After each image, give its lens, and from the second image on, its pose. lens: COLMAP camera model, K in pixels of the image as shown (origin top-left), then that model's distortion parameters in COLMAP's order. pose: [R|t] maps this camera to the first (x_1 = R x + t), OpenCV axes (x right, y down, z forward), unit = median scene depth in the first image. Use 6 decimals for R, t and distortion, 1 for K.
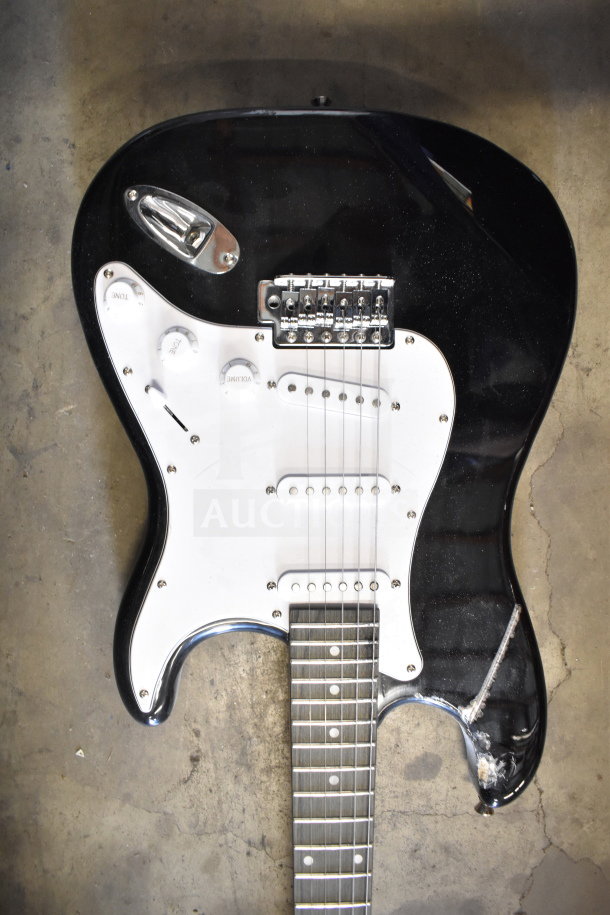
lens RADIAL K [[705.2, 0, 305.0], [0, 705.2, 458.0], [0, 0, 1]] dist [-0.101025, 0.015270]
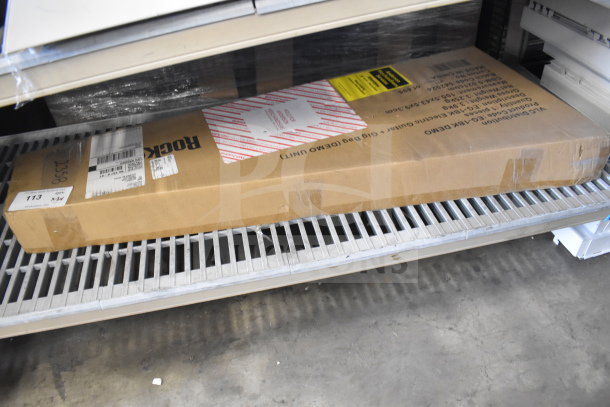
lens RADIAL K [[470.1, 0, 306.3], [0, 470.1, 202.7], [0, 0, 1]] dist [-0.101025, 0.015270]
pose [[0.211172, 0.585330, -0.782812, 0.780398], [-0.976573, 0.160243, -0.143623, 0.483927], [0.041373, 0.794802, 0.605456, -0.639959]]
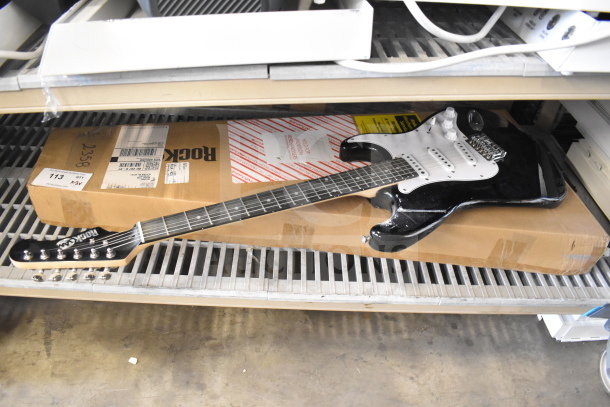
lens RADIAL K [[470.1, 0, 306.2], [0, 470.1, 202.8], [0, 0, 1]] dist [-0.101025, 0.015270]
pose [[0.021252, 0.636896, -0.770657, 0.758456], [-0.995716, -0.055902, -0.073658, 0.351180], [-0.089994, 0.768920, 0.632979, -0.850937]]
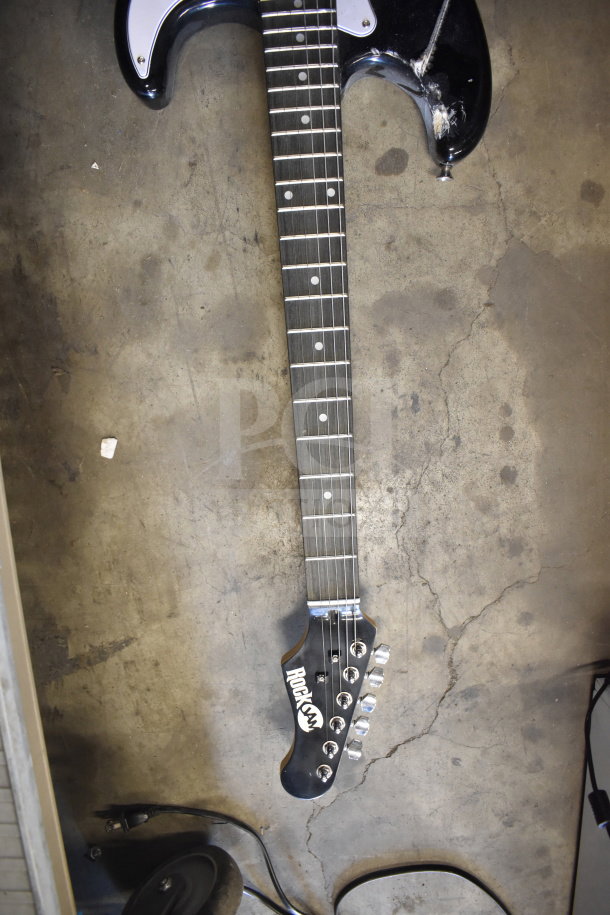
lens RADIAL K [[705.2, 0, 304.5], [0, 705.2, 455.9], [0, 0, 1]] dist [-0.101025, 0.015270]
pose [[0.996745, -0.055074, -0.058879, 0.069502], [0.064535, 0.982763, 0.173241, 0.733716], [0.048323, -0.176477, 0.983118, -0.220749]]
